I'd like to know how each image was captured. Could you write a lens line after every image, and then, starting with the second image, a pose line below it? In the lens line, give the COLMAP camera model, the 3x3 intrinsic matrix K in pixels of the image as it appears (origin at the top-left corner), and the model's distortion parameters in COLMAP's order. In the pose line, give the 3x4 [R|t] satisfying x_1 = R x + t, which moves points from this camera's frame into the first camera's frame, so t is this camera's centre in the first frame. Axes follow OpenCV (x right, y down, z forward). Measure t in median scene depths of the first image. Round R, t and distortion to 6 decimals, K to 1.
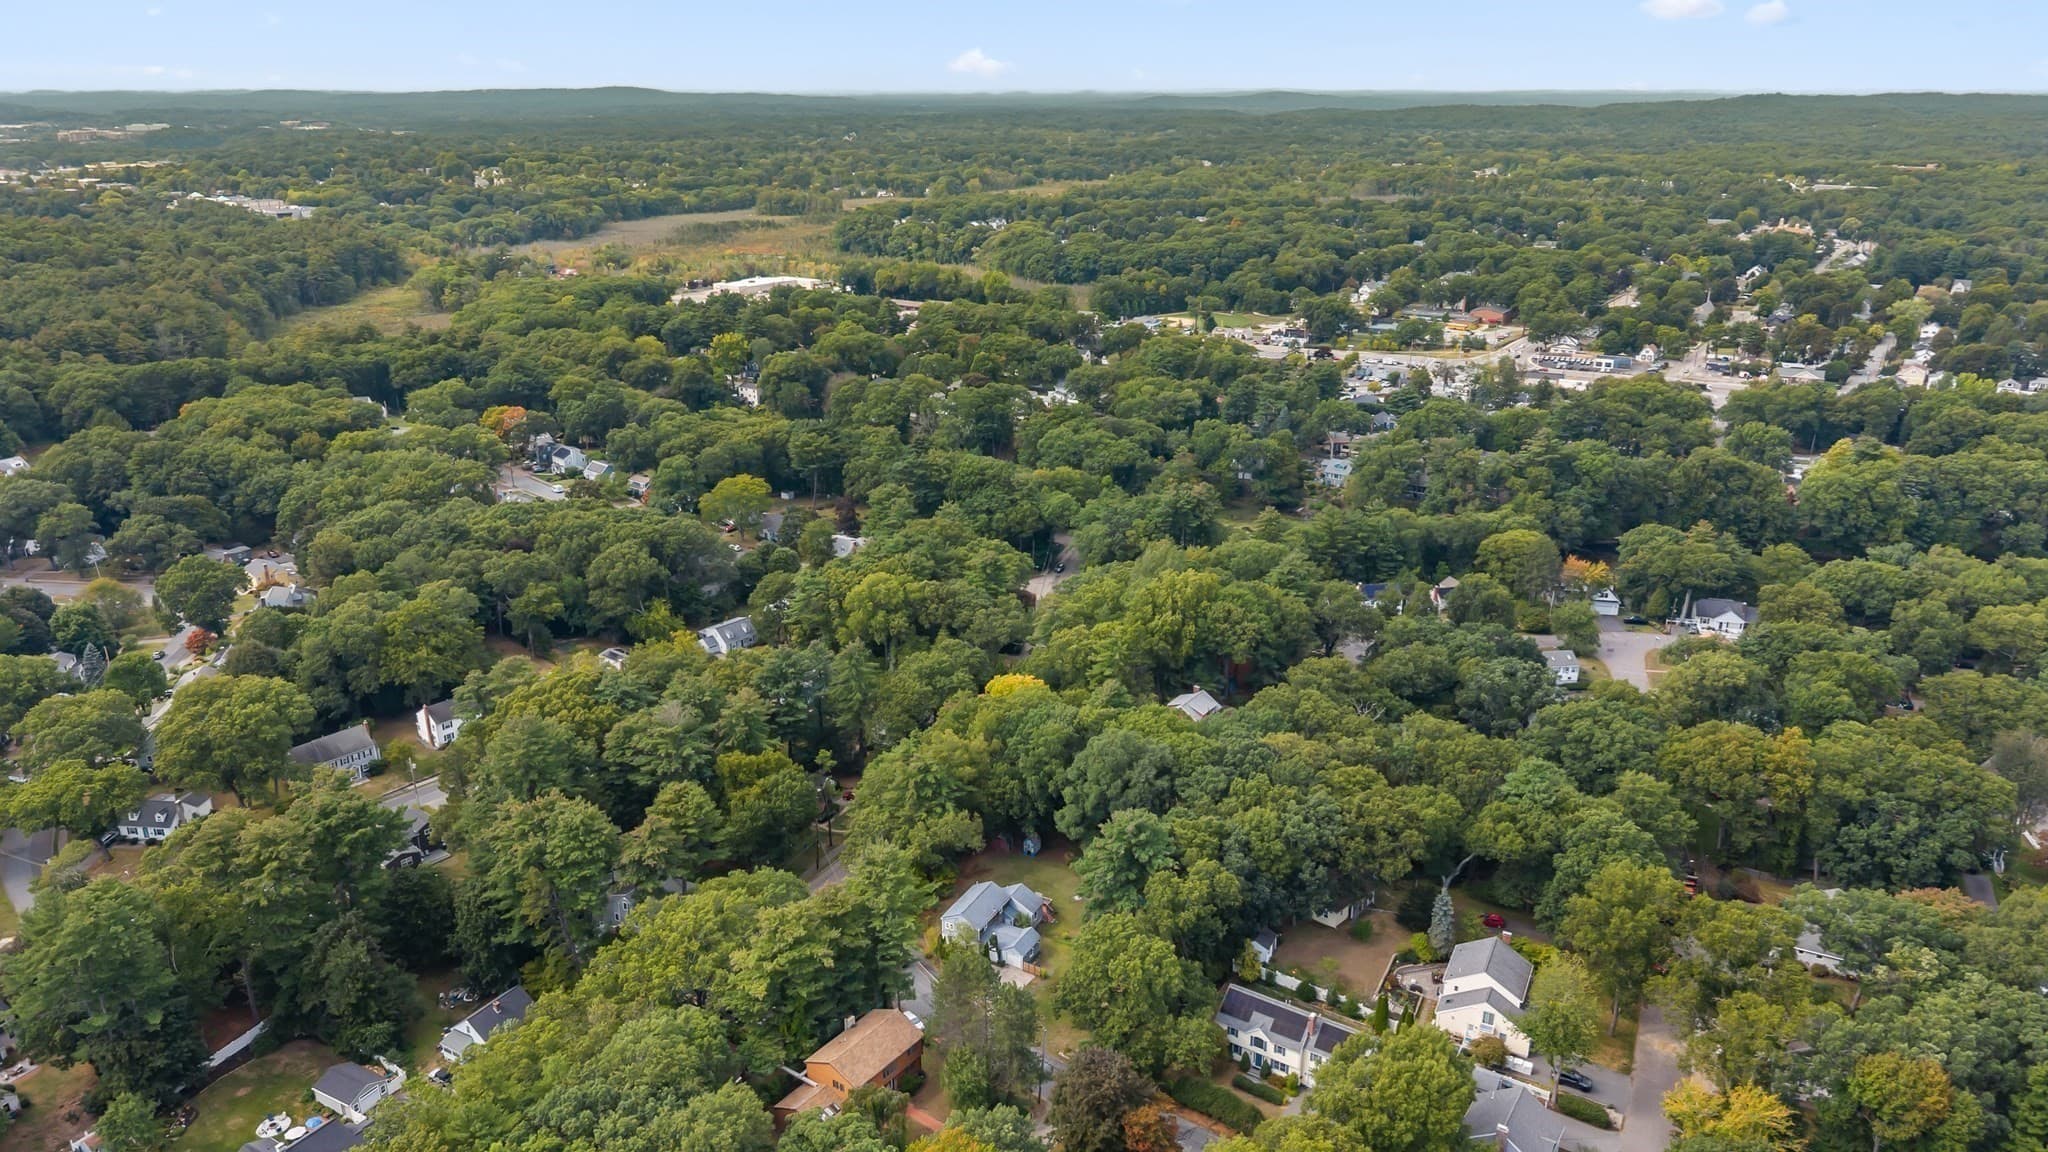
lens RADIAL K [[1385.0, 0, 1024.0], [0, 1385.0, 577.1], [0, 0, 1]] dist [0.036026, -0.028074]
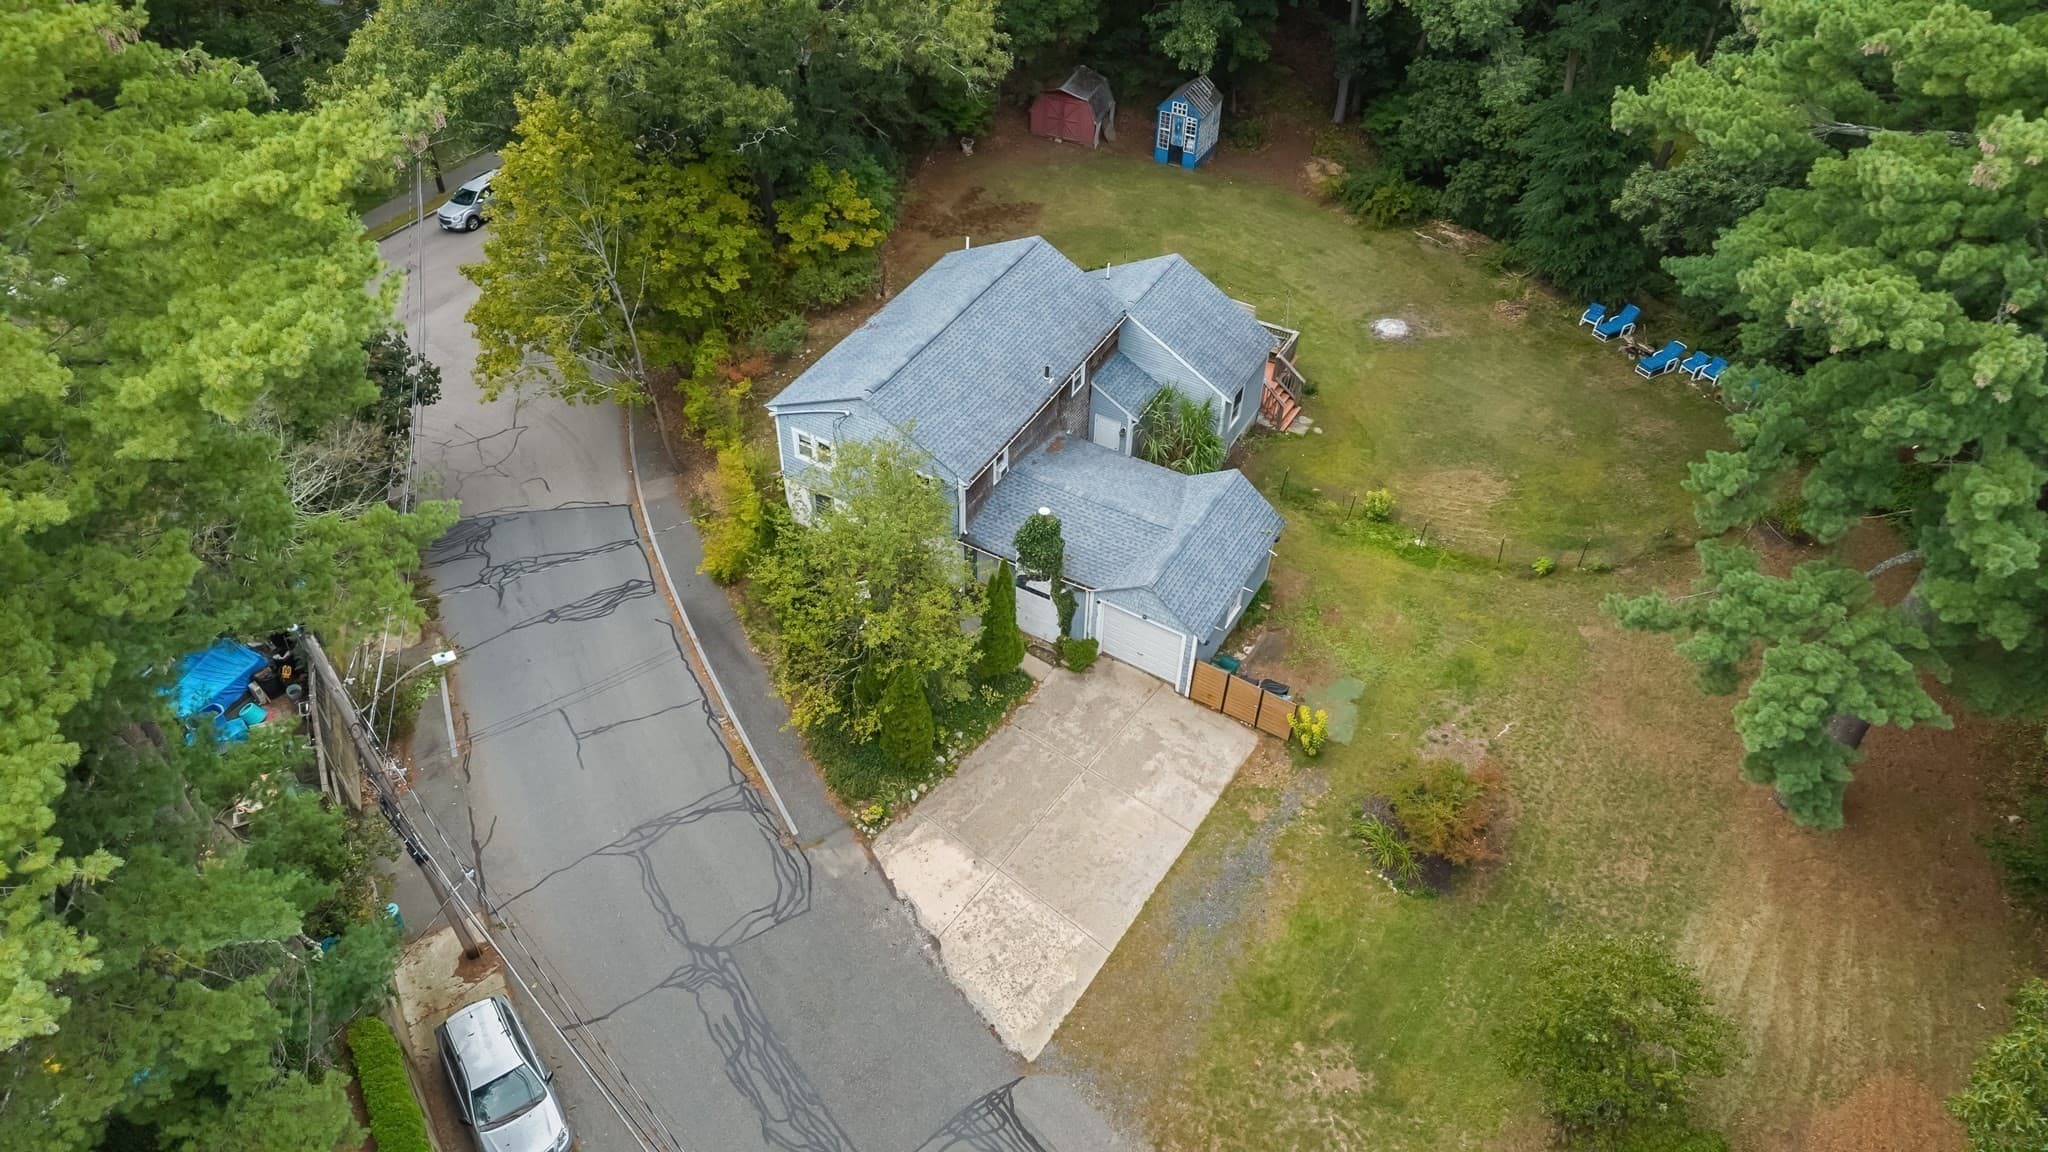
lens RADIAL K [[1385.0, 0, 1022.7], [0, 1385.0, 576.1], [0, 0, 1]] dist [0.036026, -0.028074]
pose [[0.999320, 0.036873, 0.000135, -0.023312], [-0.033823, 0.915176, 0.401632, 0.185769], [0.014686, -0.401364, 0.915801, 0.803618]]
